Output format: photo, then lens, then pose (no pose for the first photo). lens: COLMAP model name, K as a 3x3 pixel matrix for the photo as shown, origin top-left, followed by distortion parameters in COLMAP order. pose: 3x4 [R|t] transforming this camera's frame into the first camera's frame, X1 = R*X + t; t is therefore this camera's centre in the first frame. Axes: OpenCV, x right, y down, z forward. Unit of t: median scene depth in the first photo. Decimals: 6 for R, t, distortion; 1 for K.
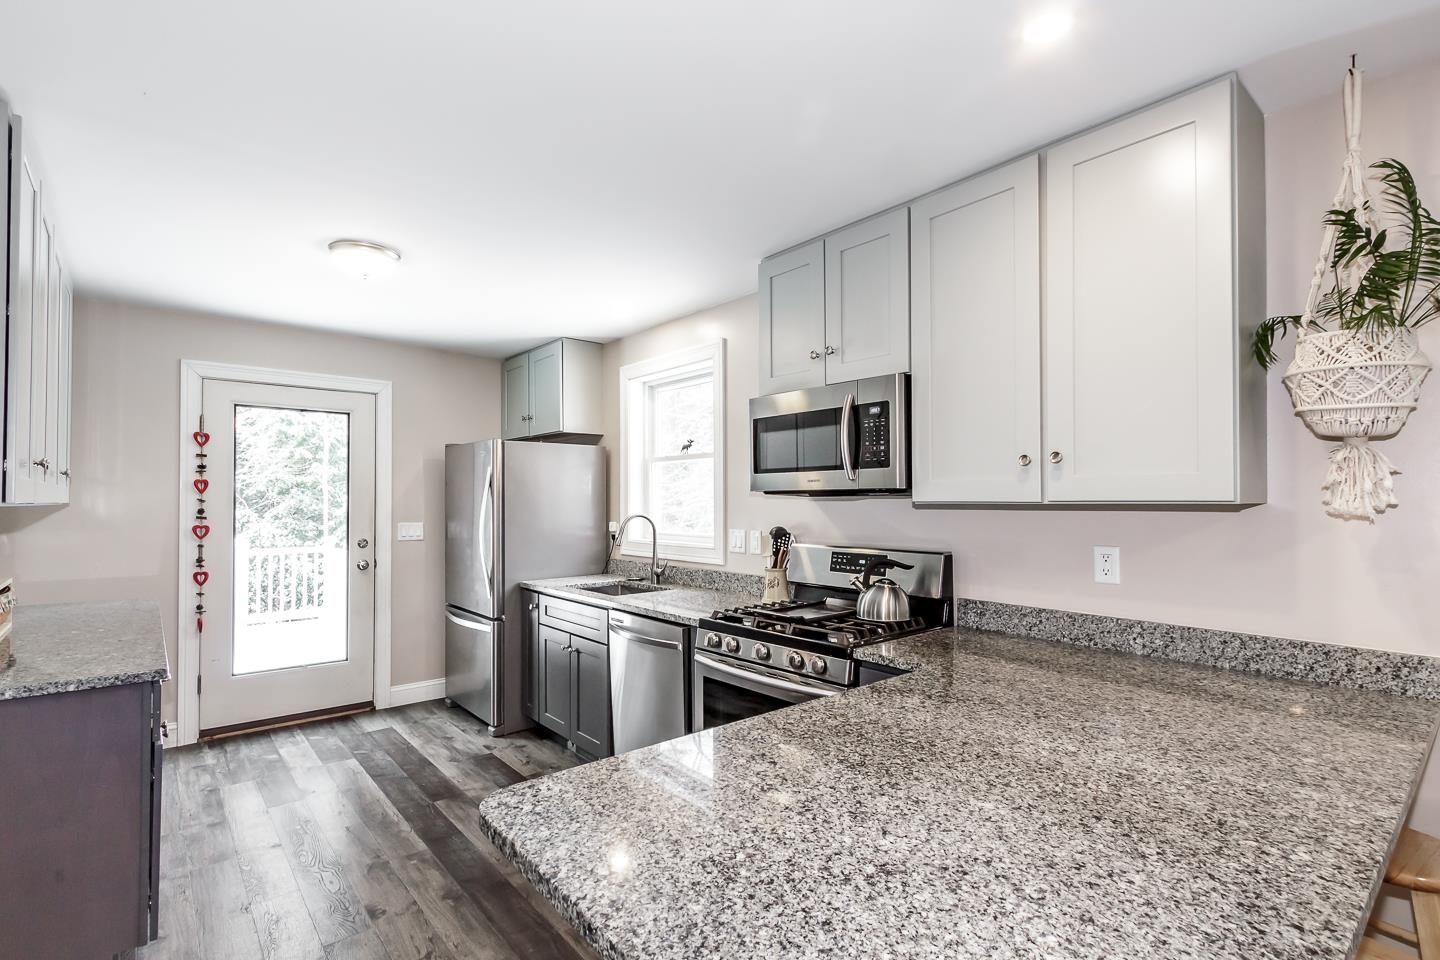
lens RADIAL K [[679.1, 0, 717.1], [0, 679.1, 497.2], [0, 0, 1]] dist [0.000230, 0.000054]
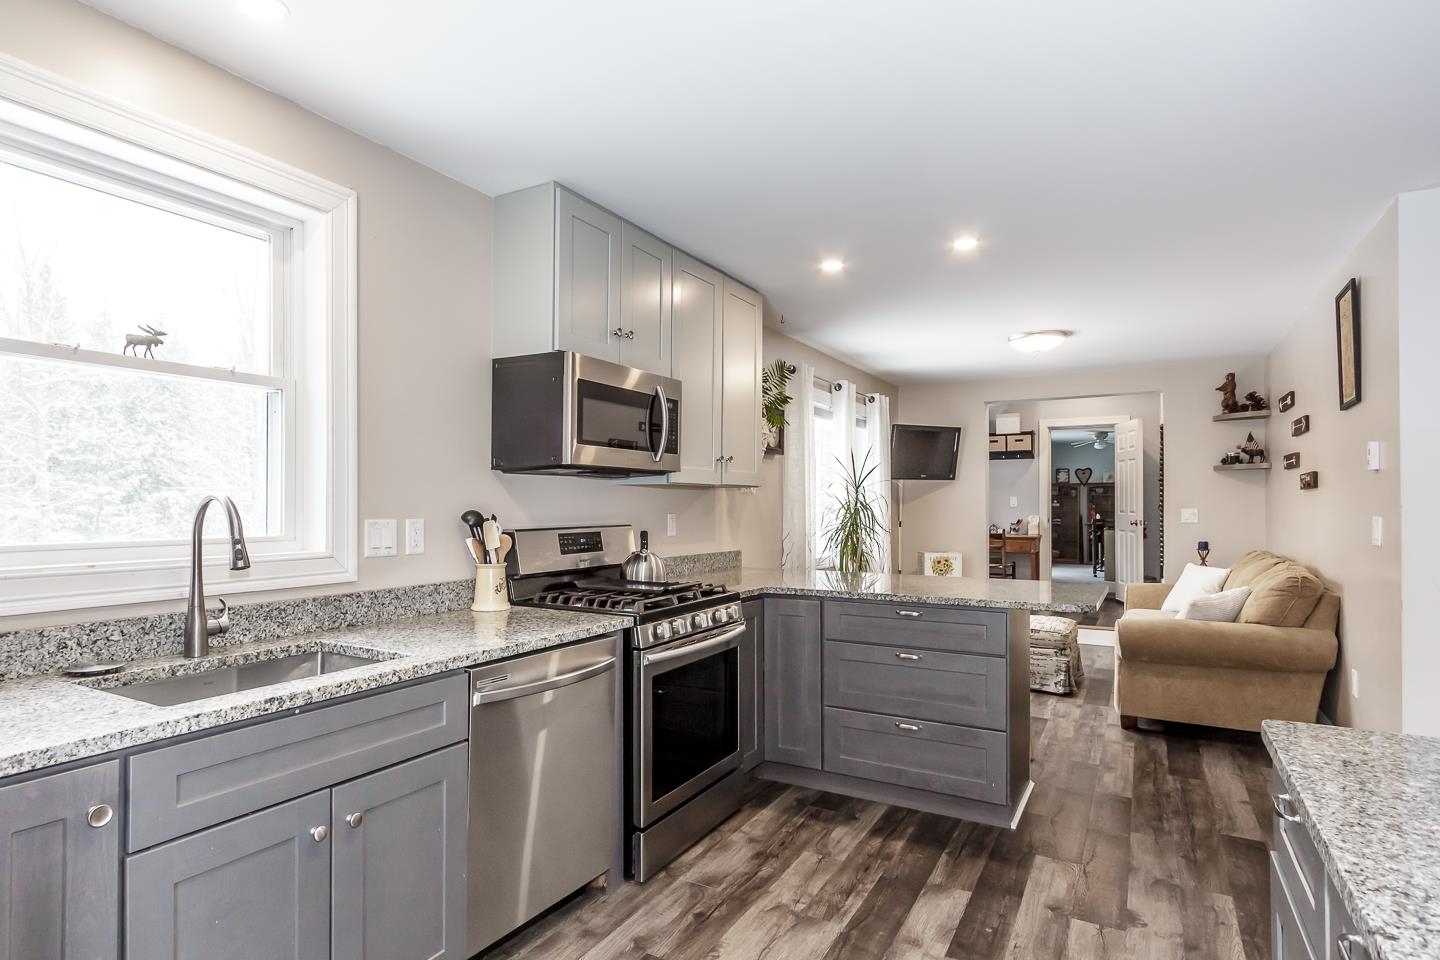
lens RADIAL K [[736.6, 0, 717.6], [0, 736.6, 495.1], [0, 0, 1]] dist [-0.000136, -0.000032]
pose [[-0.341537, 0.009901, 0.939816, -0.892933], [-0.007432, 0.999885, -0.013235, 0.040483], [-0.939839, -0.011505, -0.341424, 1.188799]]
